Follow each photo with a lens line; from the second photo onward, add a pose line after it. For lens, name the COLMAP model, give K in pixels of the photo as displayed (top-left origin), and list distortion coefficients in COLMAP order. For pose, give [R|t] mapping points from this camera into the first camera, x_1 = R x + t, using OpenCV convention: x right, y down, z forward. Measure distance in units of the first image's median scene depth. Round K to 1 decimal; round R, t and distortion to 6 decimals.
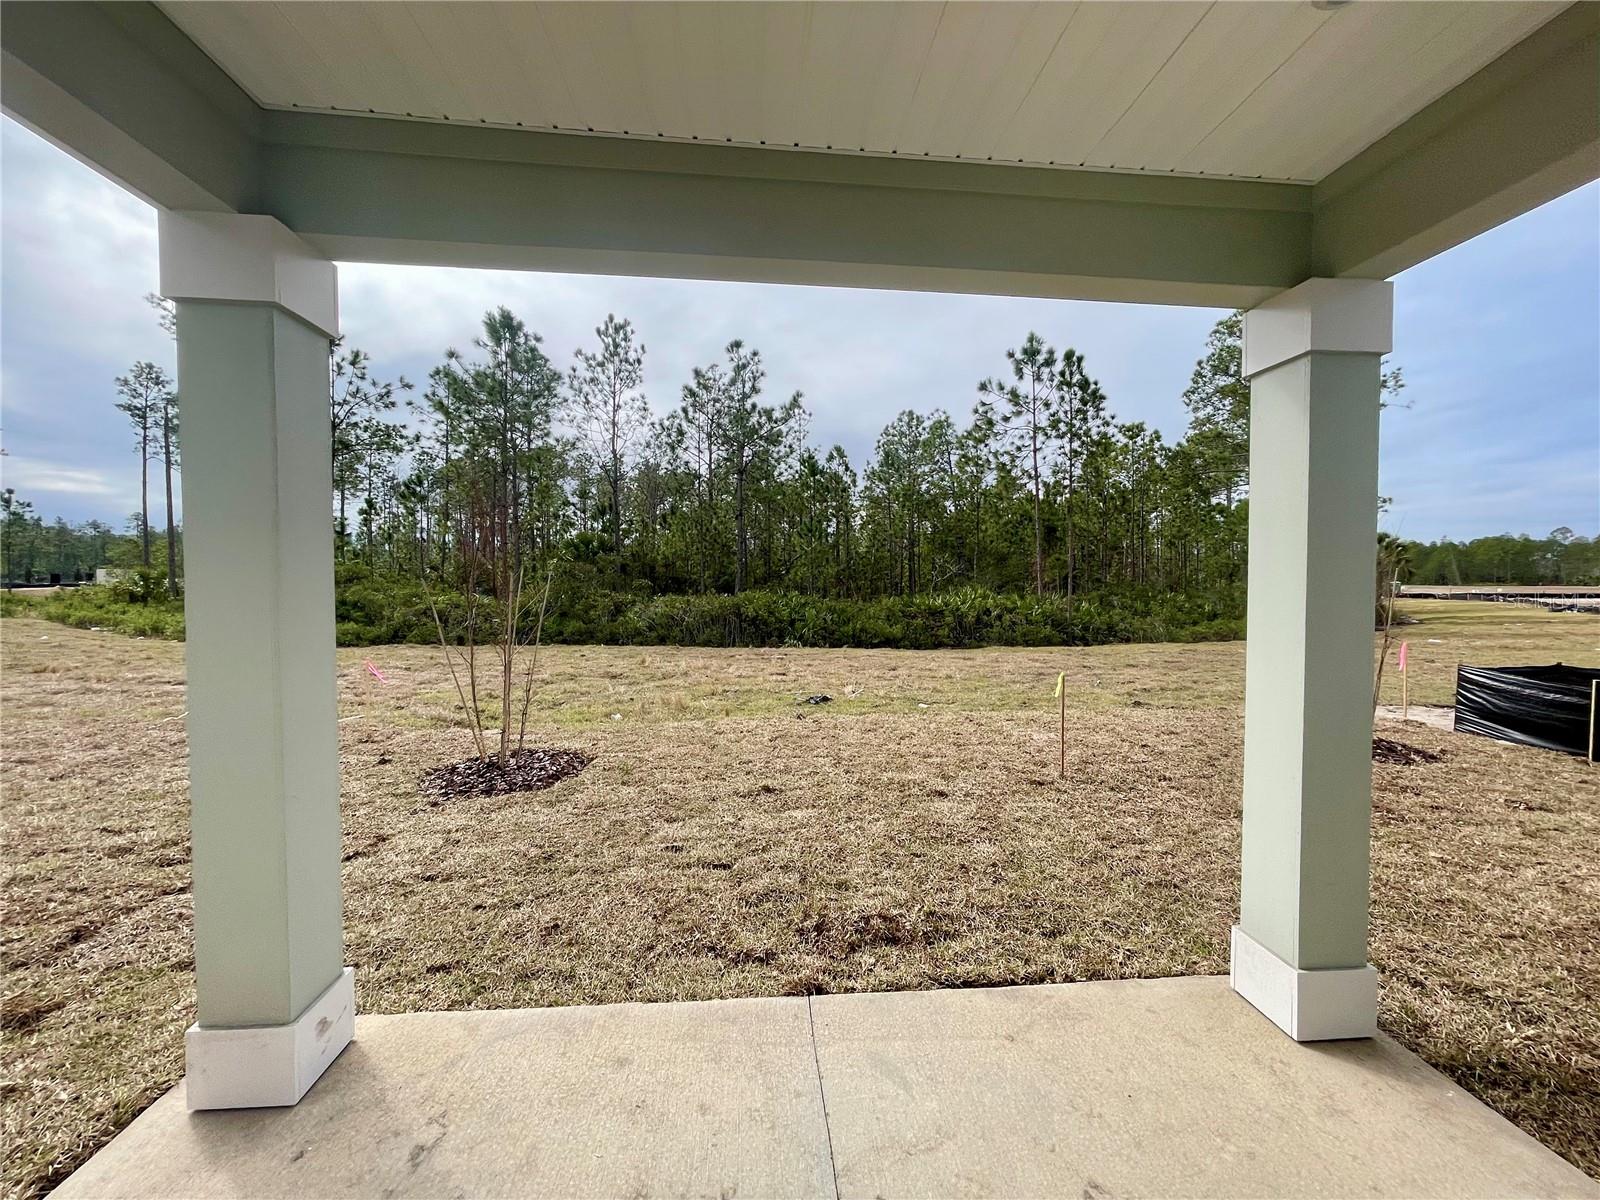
lens RADIAL K [[650.0, 0, 803.0], [0, 650.0, 614.7], [0, 0, 1]] dist [-0.003778, 0.001168]
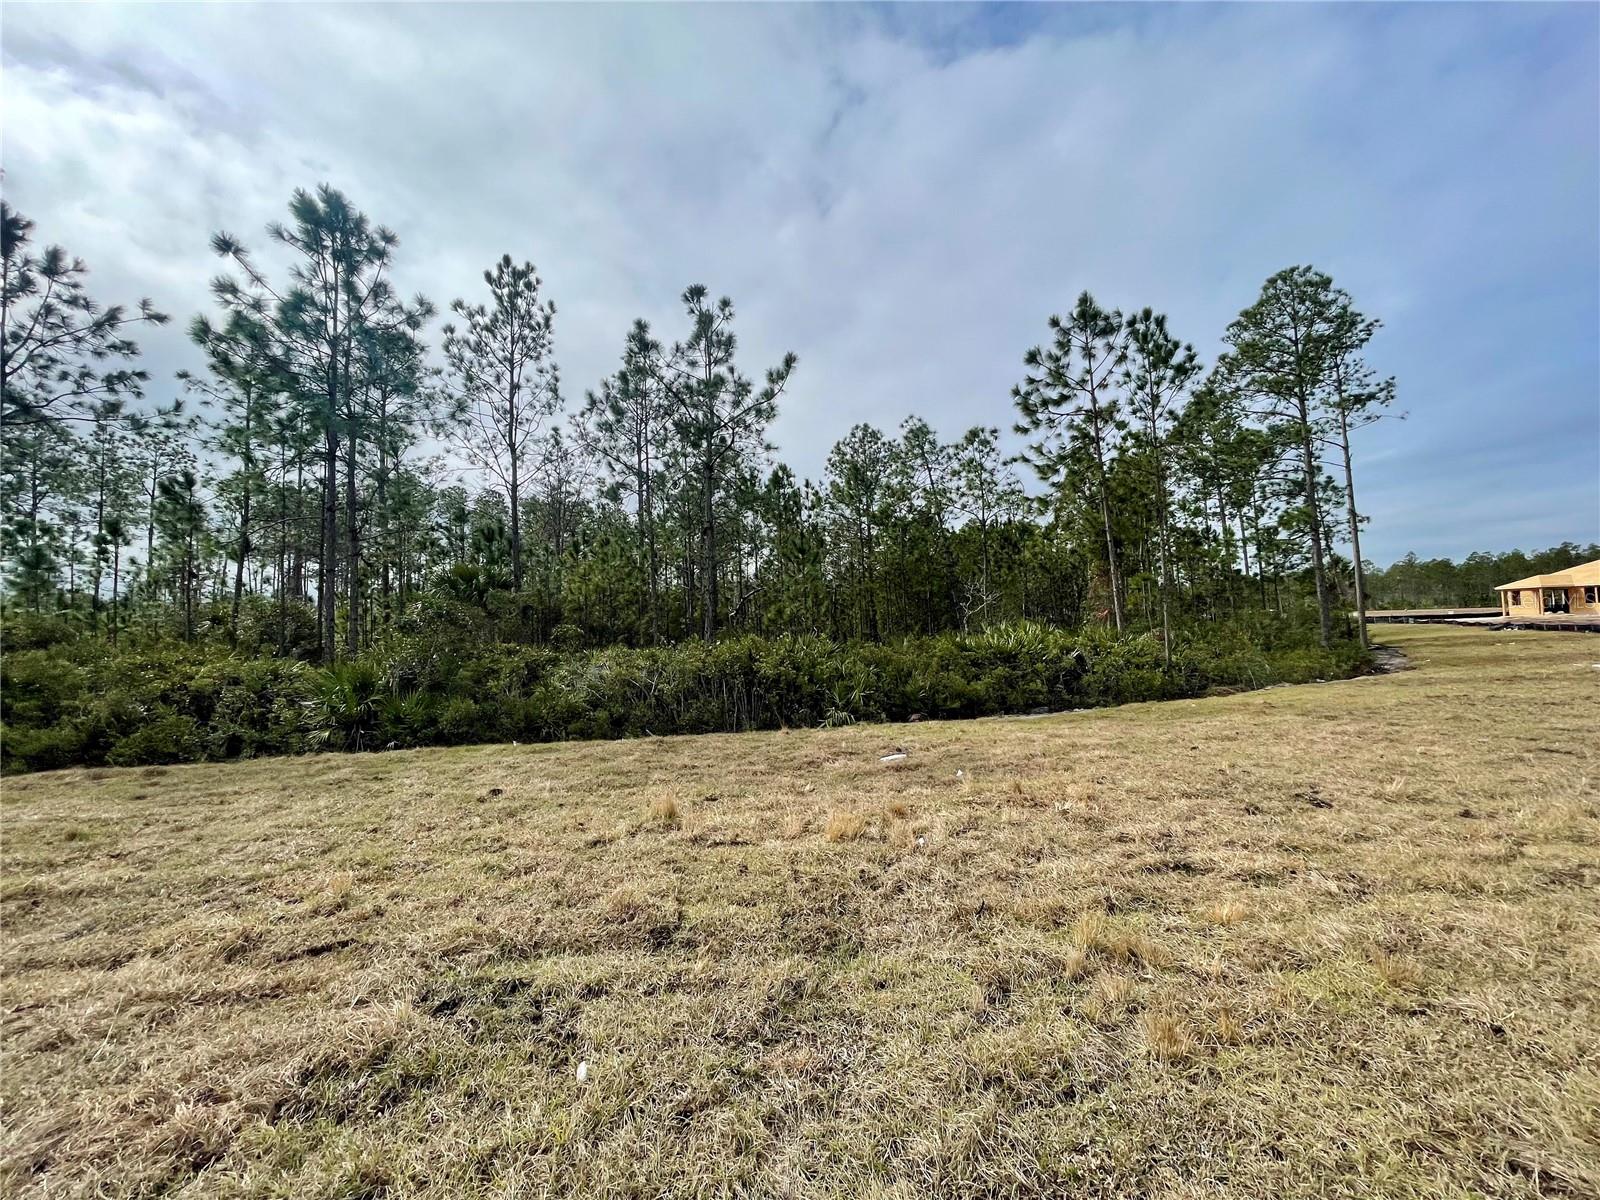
lens RADIAL K [[650.0, 0, 804.8], [0, 650.0, 609.7], [0, 0, 1]] dist [-0.003778, 0.001168]
pose [[0.984567, -0.028861, 0.172611, -0.126829], [0.042477, 0.996224, -0.075716, -0.010633], [-0.169774, 0.081879, 0.982076, 0.328248]]
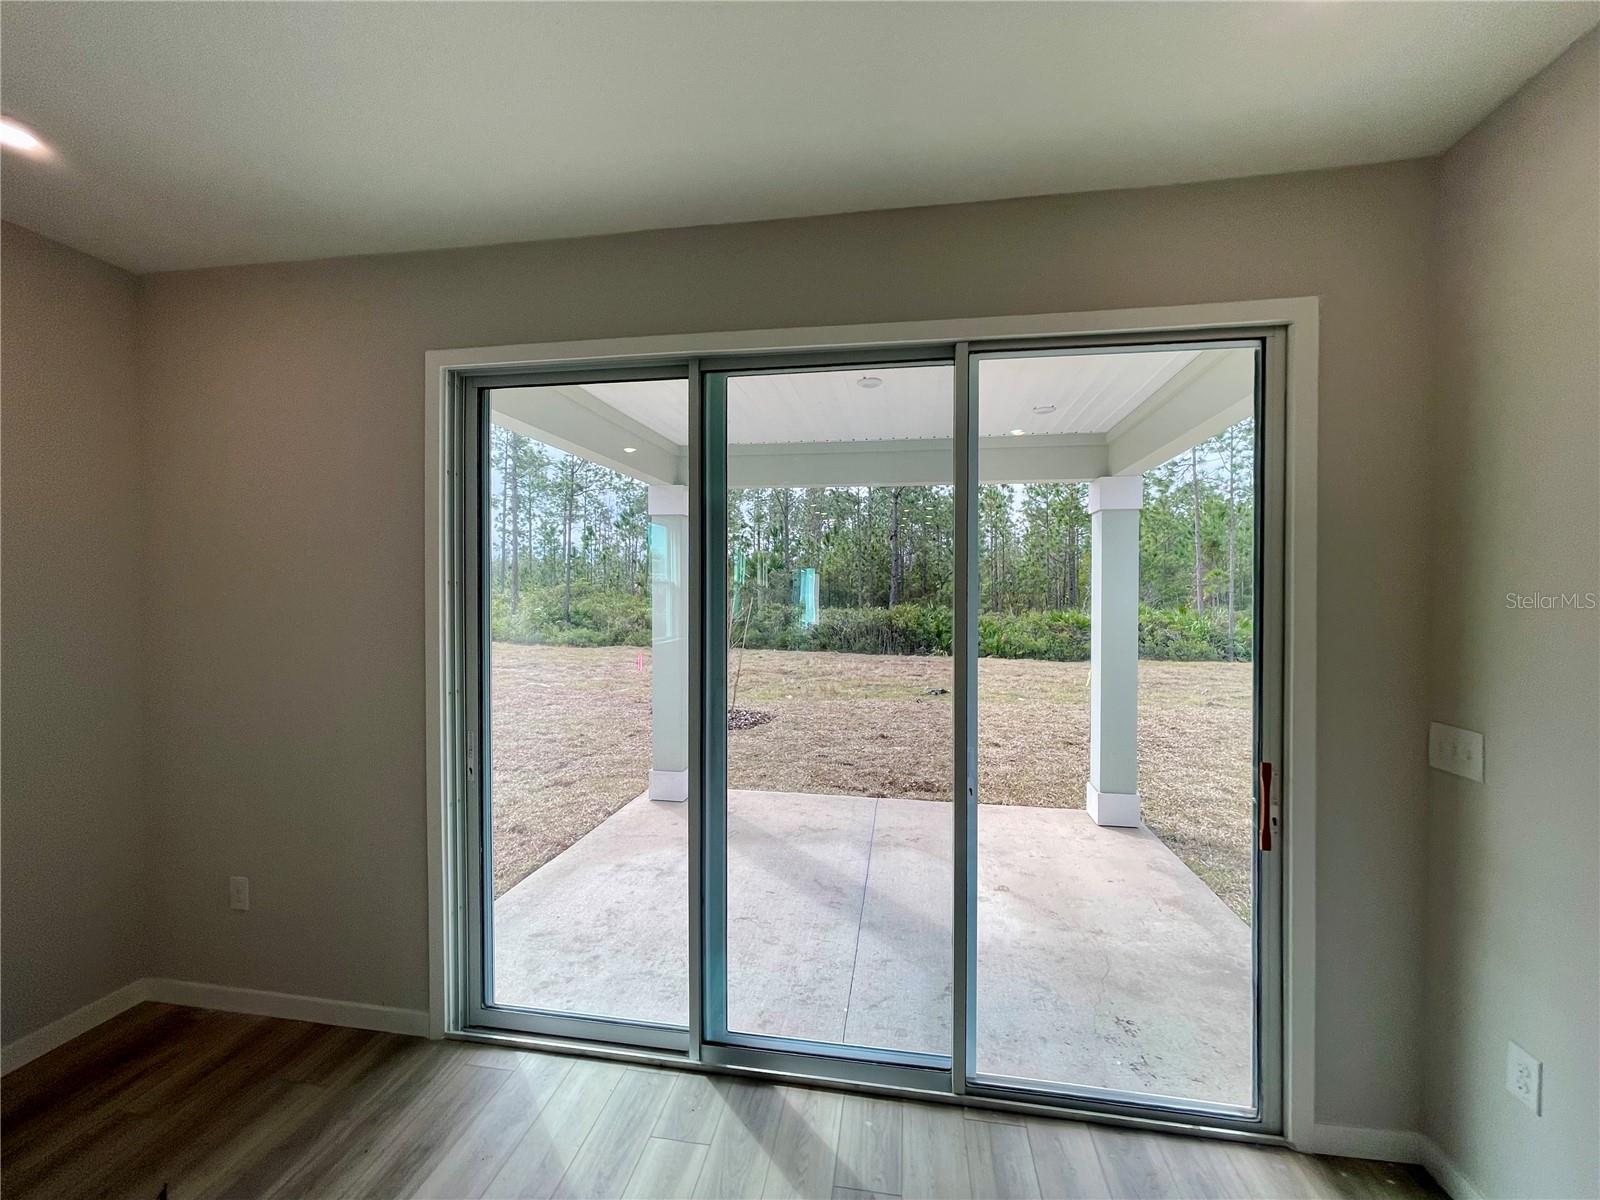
lens RADIAL K [[650.0, 0, 797.1], [0, 650.0, 616.7], [0, 0, 1]] dist [-0.003778, 0.001168]
pose [[0.966655, 0.009275, -0.255916, 0.027245], [-0.012901, 0.999839, -0.012494, 0.000134], [0.255759, 0.015379, 0.966618, -0.109819]]
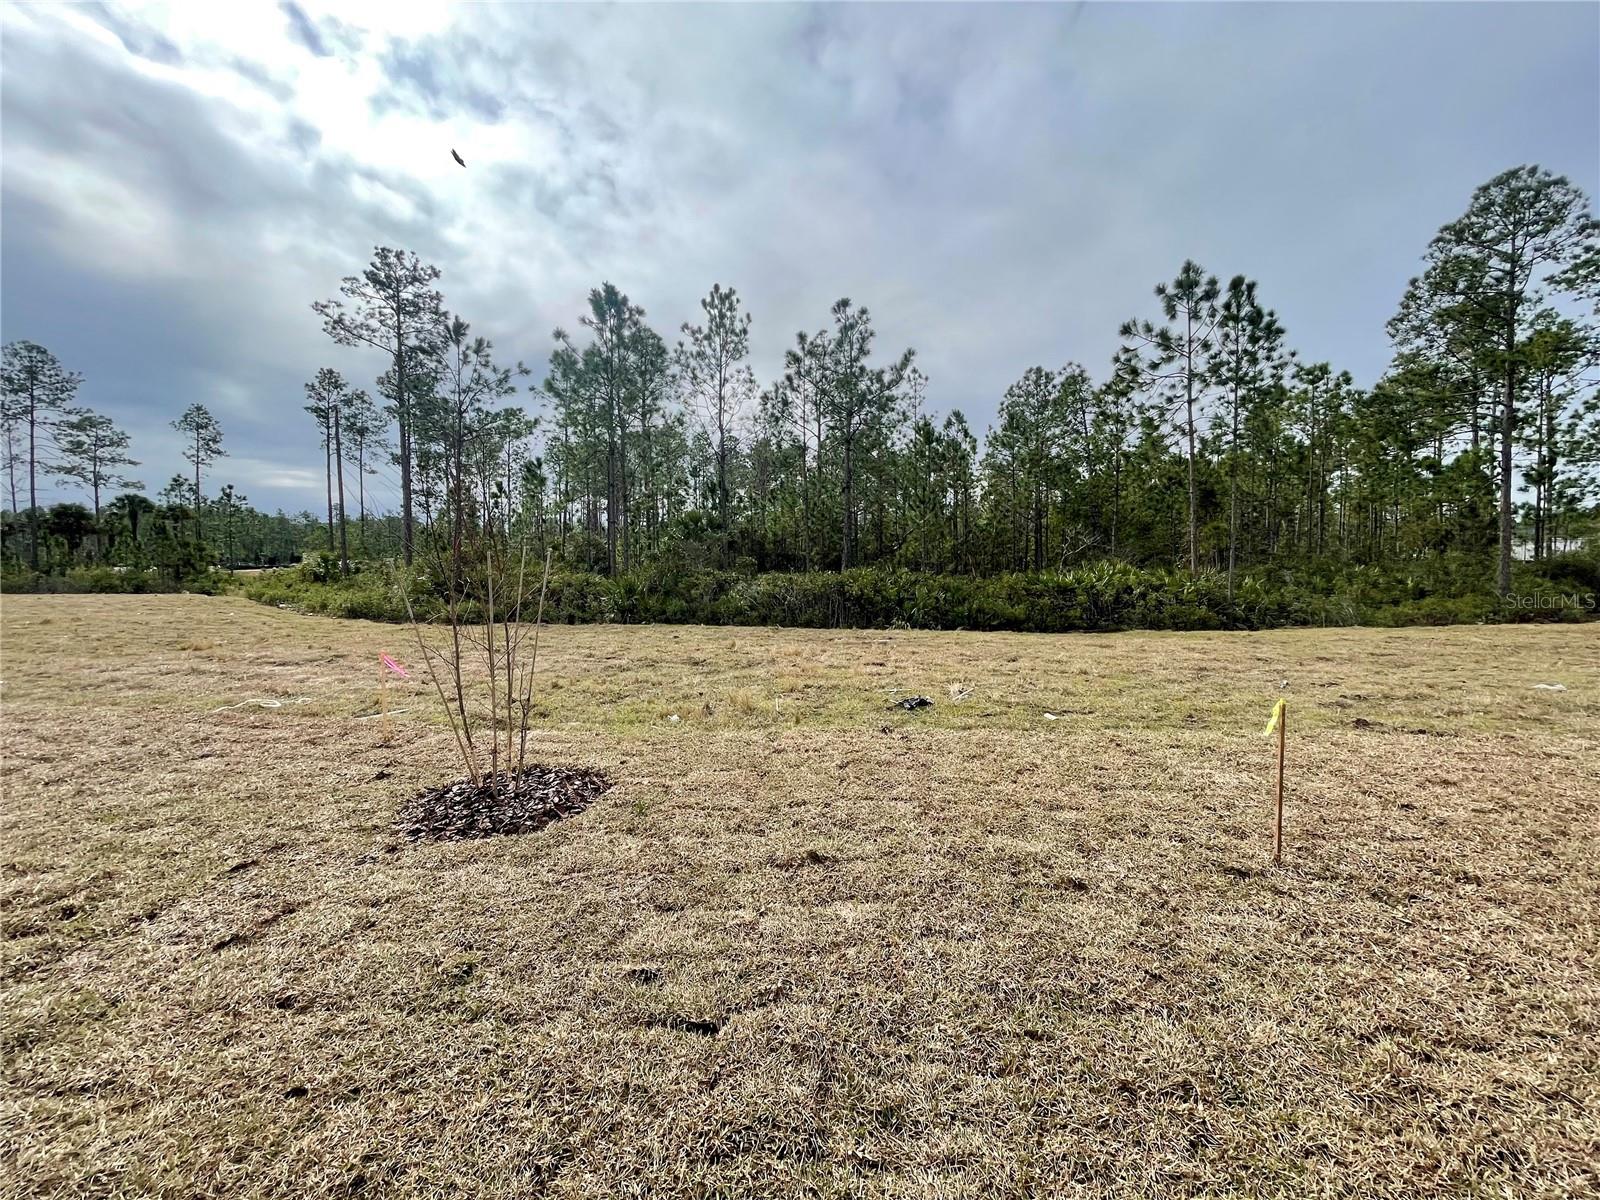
lens RADIAL K [[650.0, 0, 801.5], [0, 650.0, 611.2], [0, 0, 1]] dist [-0.003778, 0.001168]
pose [[0.983297, 0.004513, -0.181954, 0.010739], [0.001240, 0.999503, 0.031494, -0.003468], [0.182005, -0.031194, 0.982803, 0.059368]]
